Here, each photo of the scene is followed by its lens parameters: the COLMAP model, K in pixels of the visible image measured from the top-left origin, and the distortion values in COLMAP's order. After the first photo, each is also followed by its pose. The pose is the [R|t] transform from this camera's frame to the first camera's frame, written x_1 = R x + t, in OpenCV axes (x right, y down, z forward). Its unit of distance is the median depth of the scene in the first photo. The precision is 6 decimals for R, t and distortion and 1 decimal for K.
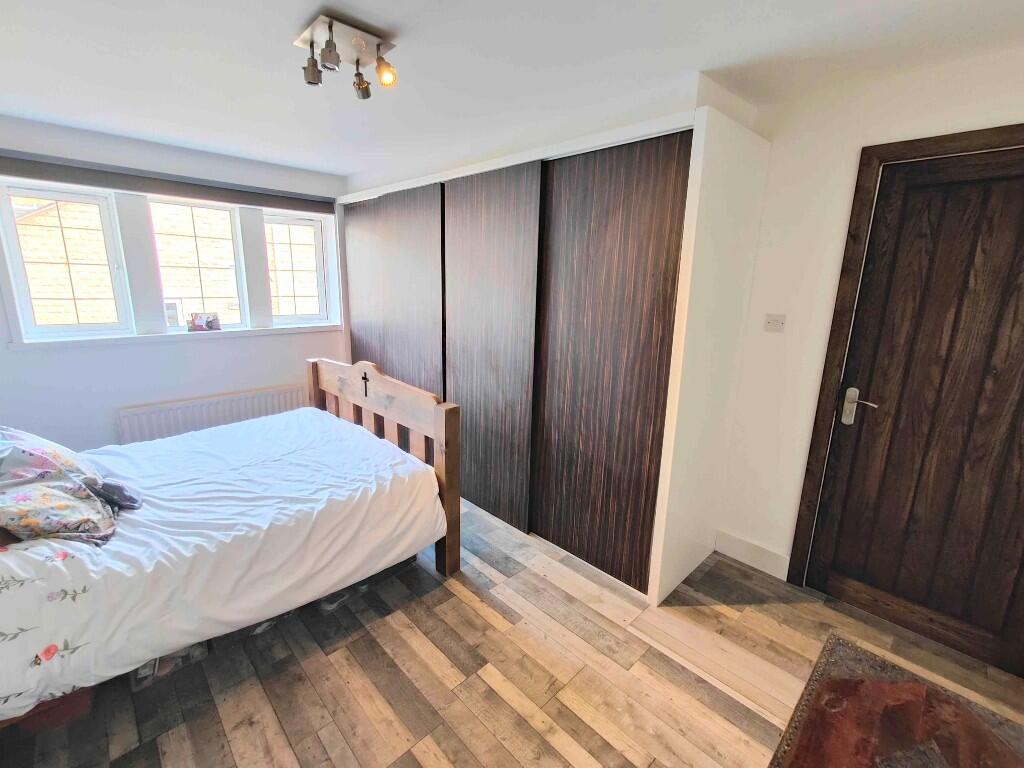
lens RADIAL K [[449.9, 0, 506.4], [0, 449.9, 379.3], [0, 0, 1]] dist [0.001009, 0.001721]
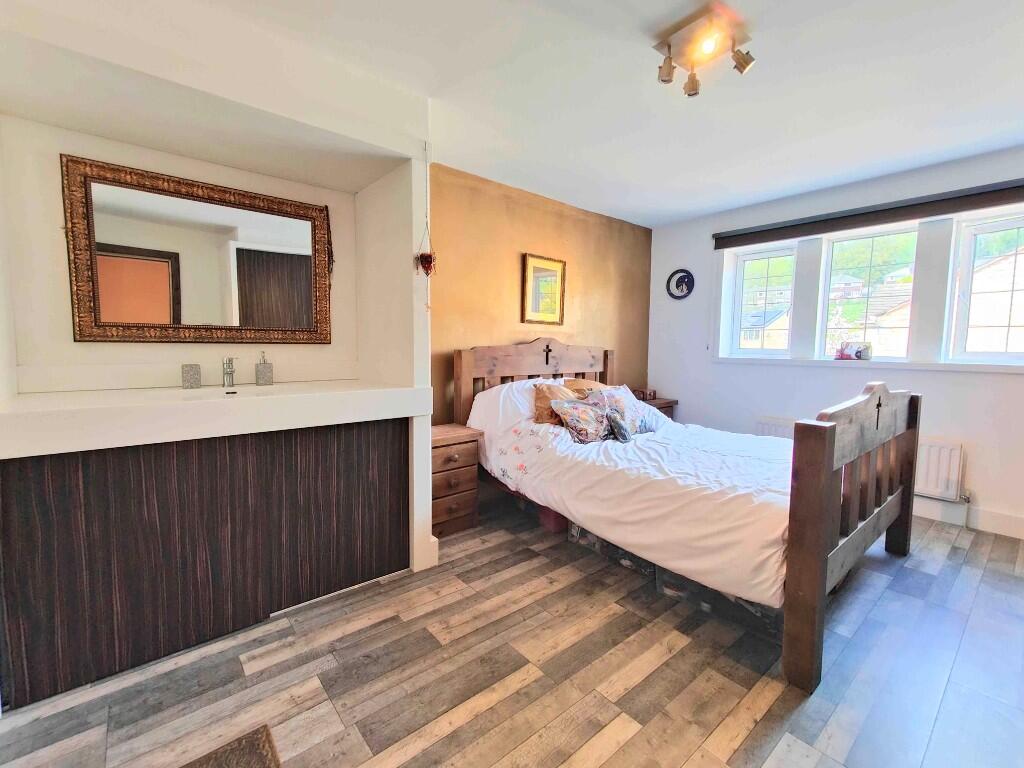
lens RADIAL K [[449.9, 0, 512.5], [0, 449.9, 381.9], [0, 0, 1]] dist [0.001009, 0.001721]
pose [[-0.070744, 0.060909, -0.995633, 0.659280], [-0.229865, 0.970275, 0.075691, 0.060467], [0.970648, 0.234216, -0.054641, 0.663250]]
